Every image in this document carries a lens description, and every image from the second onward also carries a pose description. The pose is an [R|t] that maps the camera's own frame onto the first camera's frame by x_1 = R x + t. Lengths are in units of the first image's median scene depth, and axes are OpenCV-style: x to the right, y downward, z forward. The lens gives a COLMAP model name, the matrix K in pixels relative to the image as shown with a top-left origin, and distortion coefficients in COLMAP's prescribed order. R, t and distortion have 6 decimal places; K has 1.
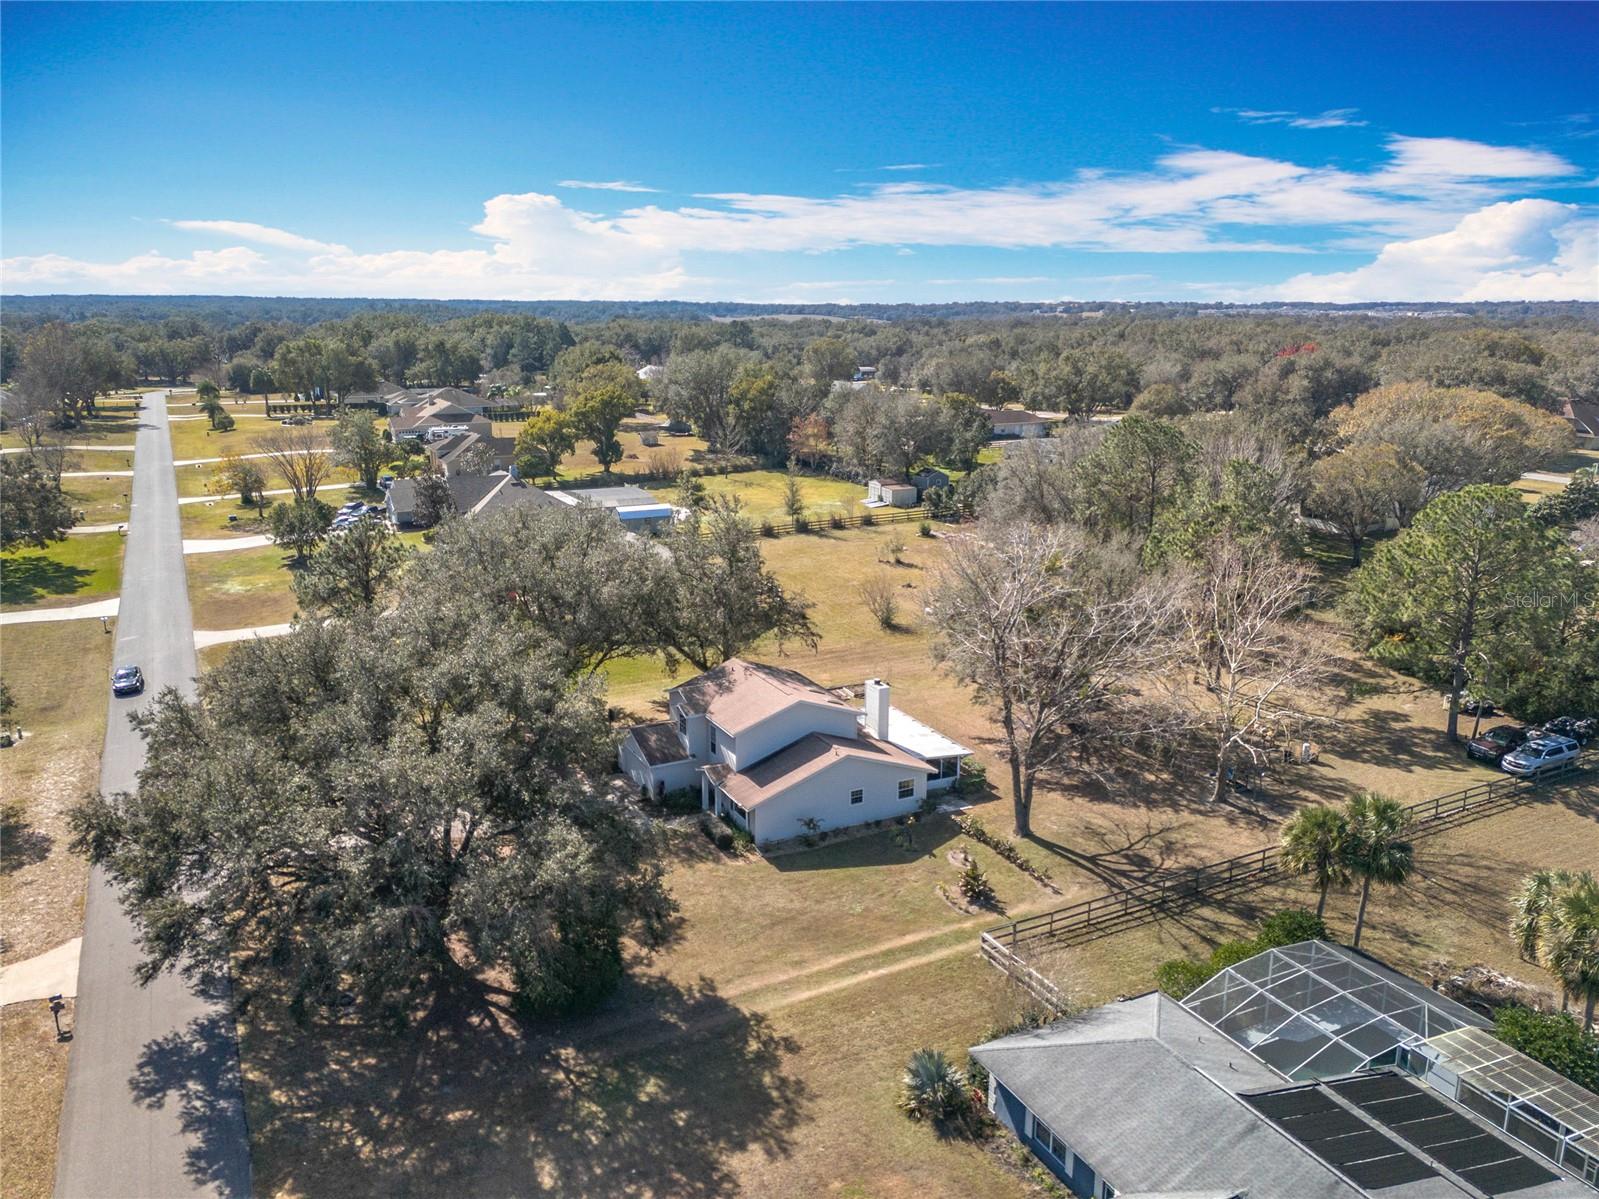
lens RADIAL K [[1225.3, 0, 799.5], [0, 1225.3, 599.5], [0, 0, 1]] dist [0.065822, -0.121317]
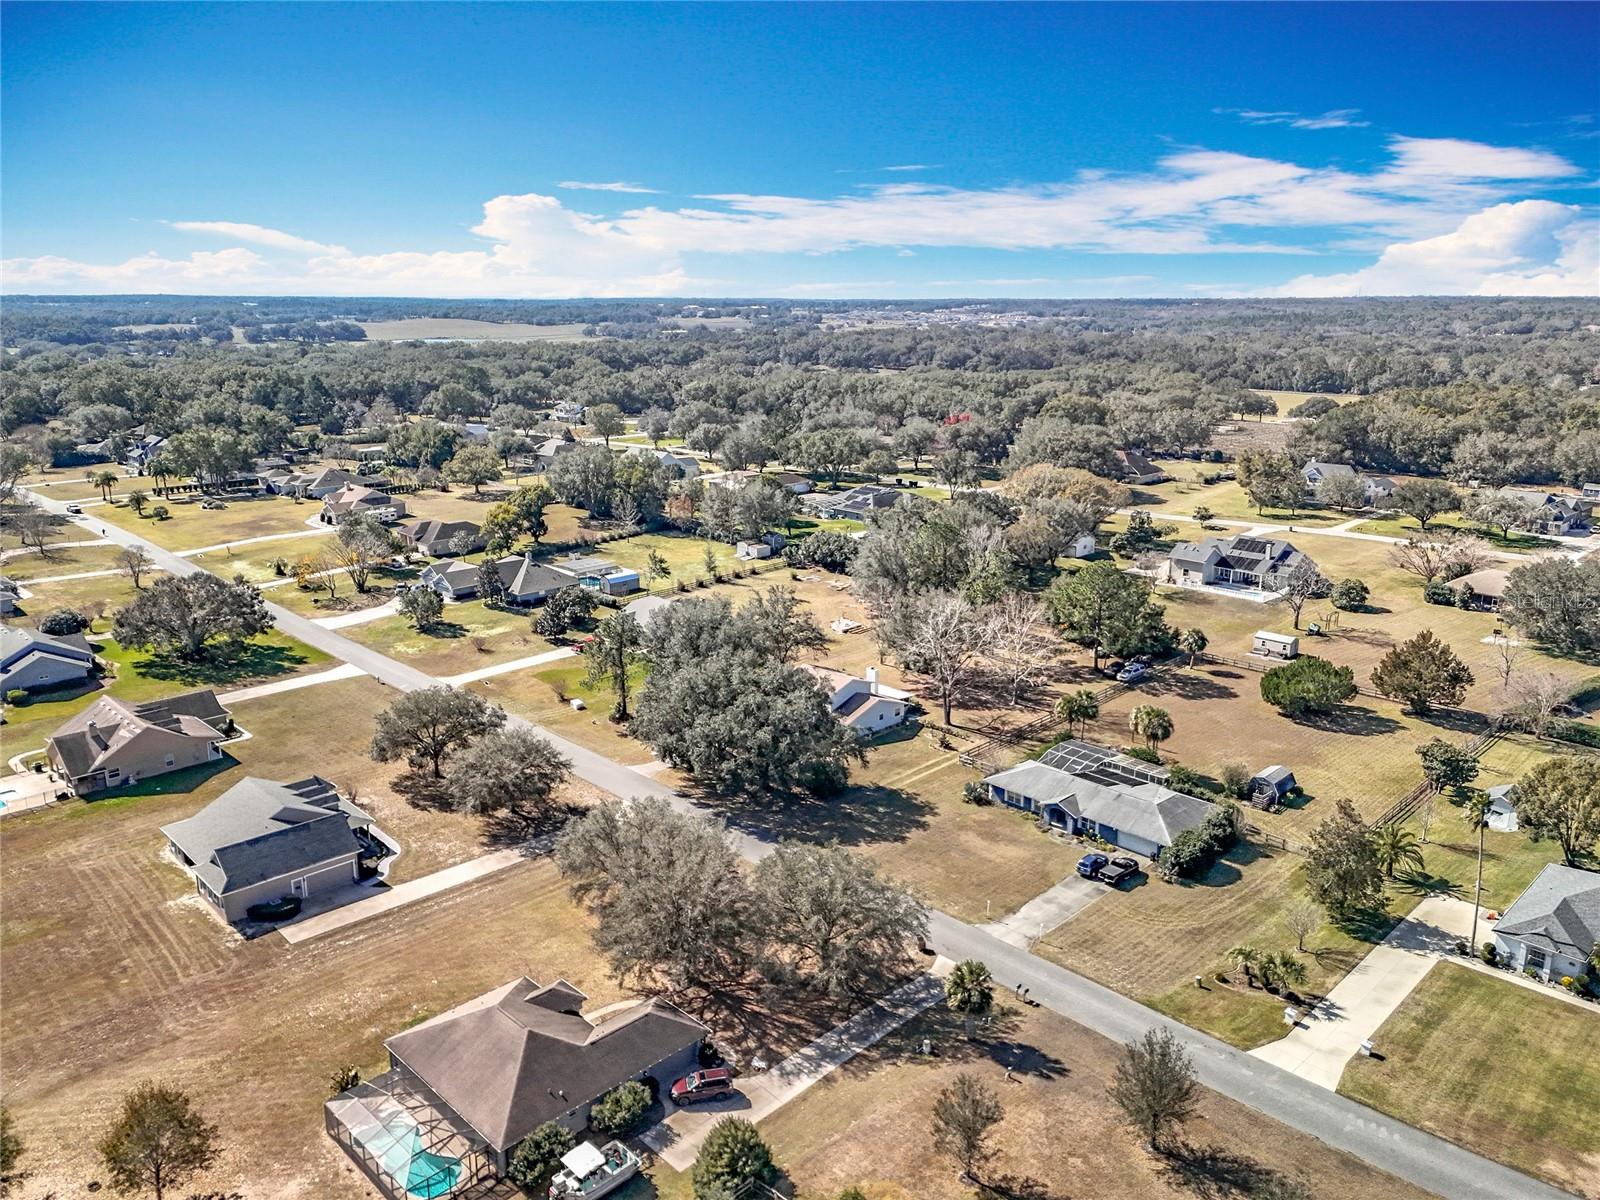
lens RADIAL K [[1163.6, 0, 800.0], [0, 1163.6, 600.0], [0, 0, 1]] dist [0.008473, 0.004495]
pose [[0.957978, -0.078834, 0.275796, -0.617454], [0.075615, 0.996888, 0.022303, -0.111511], [-0.276696, -0.000511, 0.960958, -0.978924]]
